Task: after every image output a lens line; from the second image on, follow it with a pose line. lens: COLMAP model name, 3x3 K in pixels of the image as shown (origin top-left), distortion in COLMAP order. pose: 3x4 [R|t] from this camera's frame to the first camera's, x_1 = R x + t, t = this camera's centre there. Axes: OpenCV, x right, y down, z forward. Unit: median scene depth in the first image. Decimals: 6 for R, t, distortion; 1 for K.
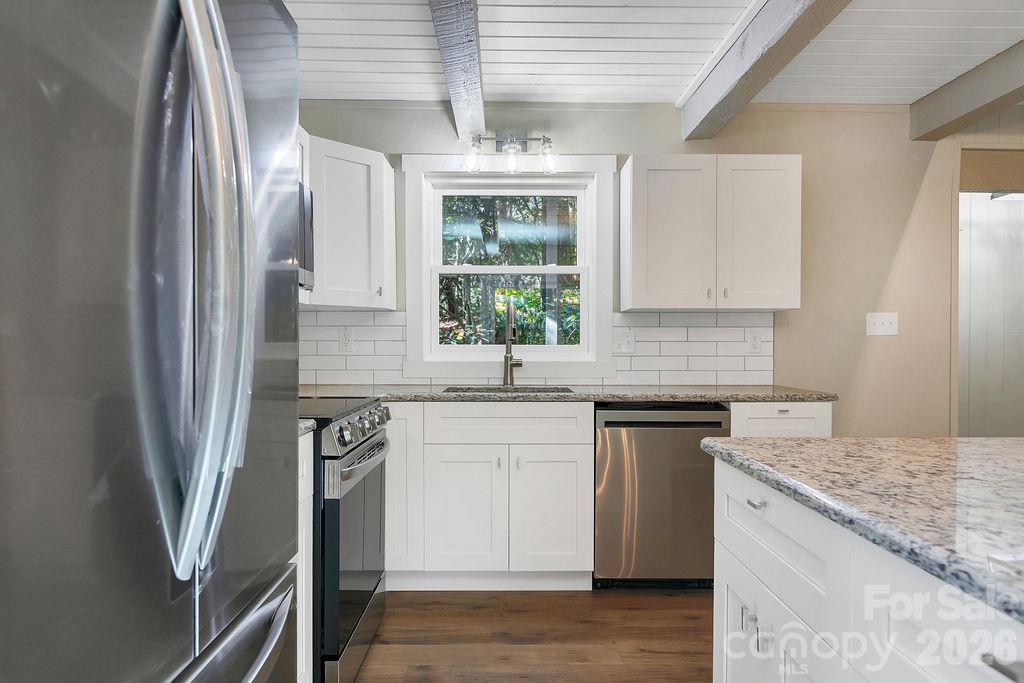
lens RADIAL K [[648.5, 0, 511.1], [0, 648.5, 352.7], [0, 0, 1]] dist [-0.001131, -0.001167]
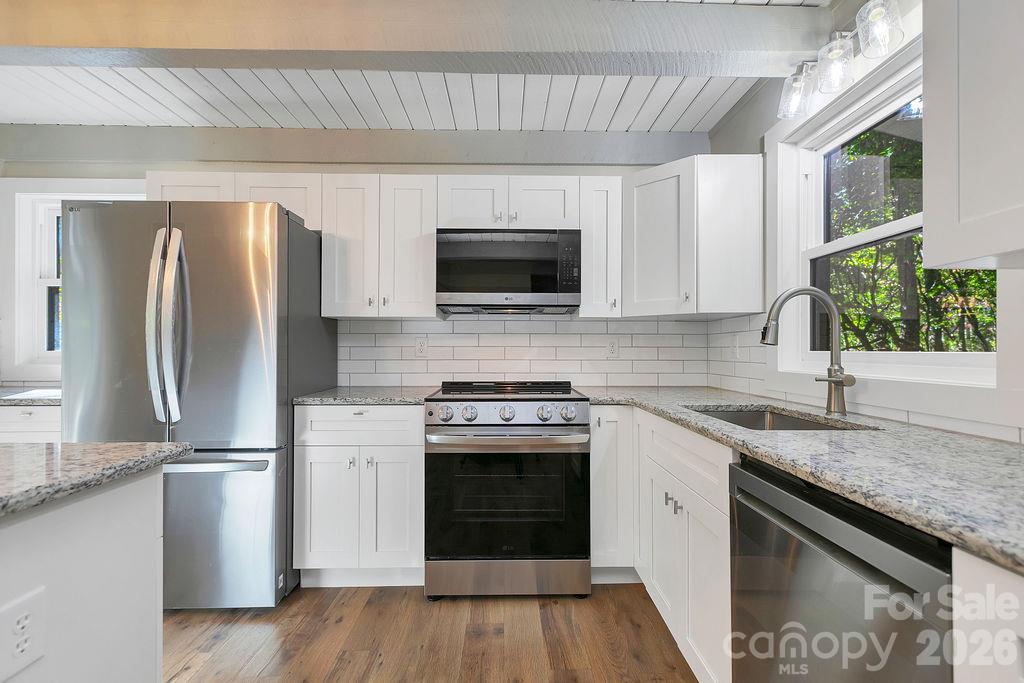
lens RADIAL K [[469.9, 0, 514.8], [0, 469.9, 346.0], [0, 0, 1]] dist [0.001761, 0.000373]
pose [[0.002895, -0.009610, -0.999950, 0.517202], [-0.010011, 0.999903, -0.009638, -0.010246], [0.999946, 0.010039, 0.002799, 0.746802]]
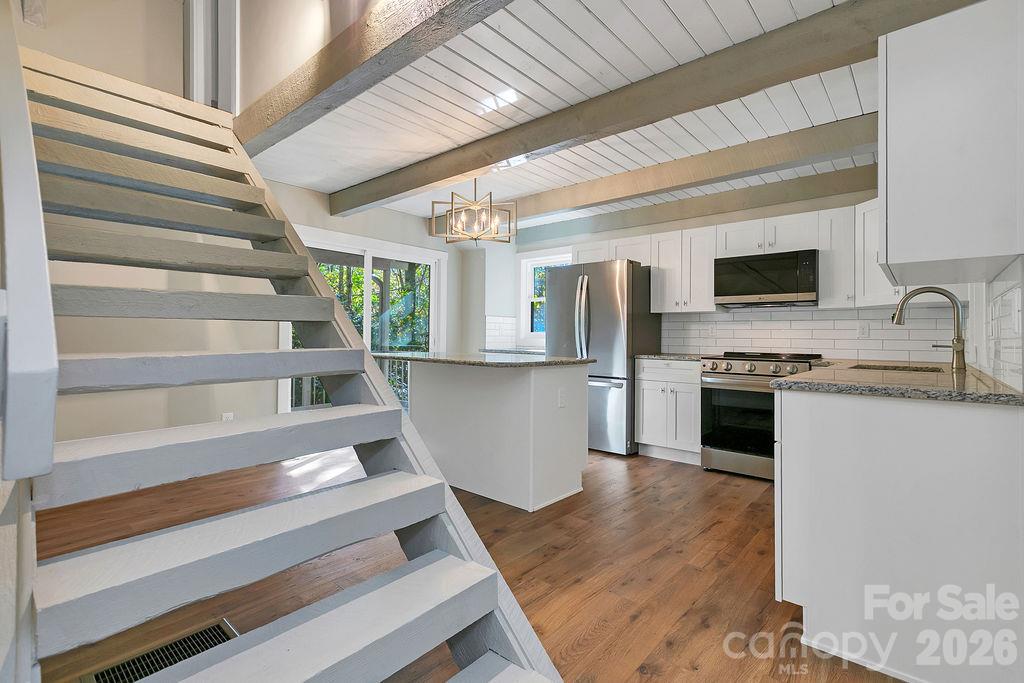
lens RADIAL K [[477.5, 0, 510.1], [0, 477.5, 322.5], [0, 0, 1]] dist [-0.000246, -0.000050]
pose [[-0.673004, -0.033785, -0.738867, 1.100081], [-0.019682, 0.999421, -0.027770, 0.014457], [0.739377, -0.004147, -0.673279, 1.092295]]
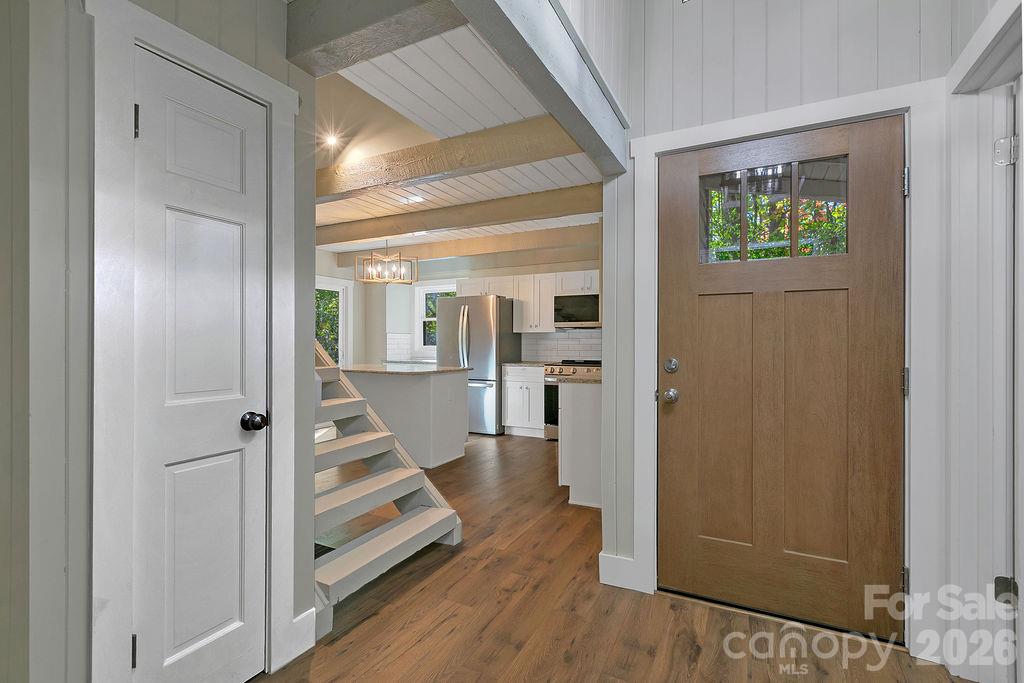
lens RADIAL K [[474.3, 0, 514.3], [0, 474.3, 339.5], [0, 0, 1]] dist [0.000935, 0.000184]
pose [[-0.466030, -0.010750, -0.884704, 1.512829], [-0.010451, 0.999923, -0.006645, -0.021877], [0.884707, 0.006150, -0.466106, 1.370273]]
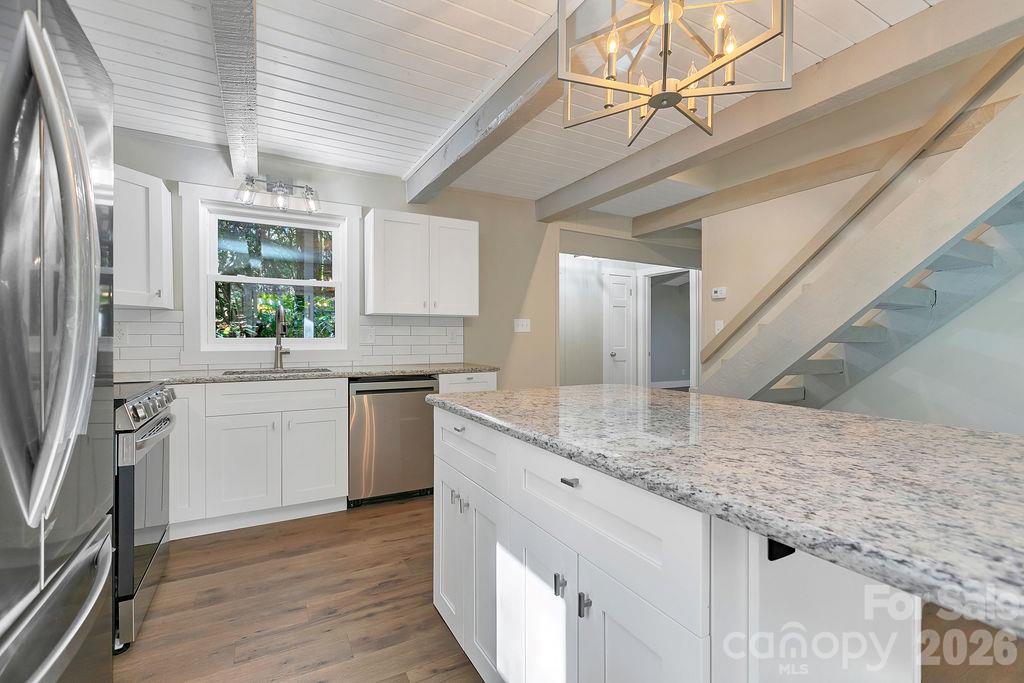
lens RADIAL K [[453.3, 0, 513.4], [0, 453.3, 340.2], [0, 0, 1]] dist [0.001056, 0.000139]
pose [[0.877876, -0.003306, 0.478877, -0.029096], [0.006553, 0.999965, -0.005109, 0.000434], [-0.478844, 0.007624, 0.877867, -0.053433]]
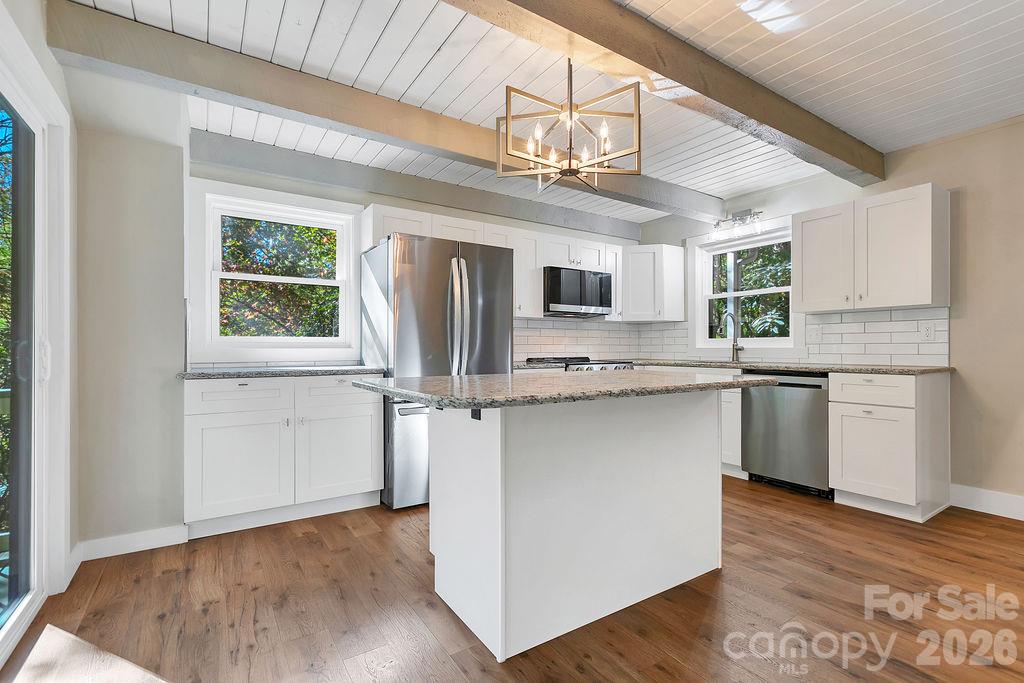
lens RADIAL K [[469.9, 0, 514.8], [0, 469.9, 346.0], [0, 0, 1]] dist [0.001761, 0.000373]
pose [[0.540918, -0.005222, -0.841059, 0.804859], [-0.005474, 0.999938, -0.009729, 0.027704], [0.841057, 0.009867, 0.540856, -0.184345]]
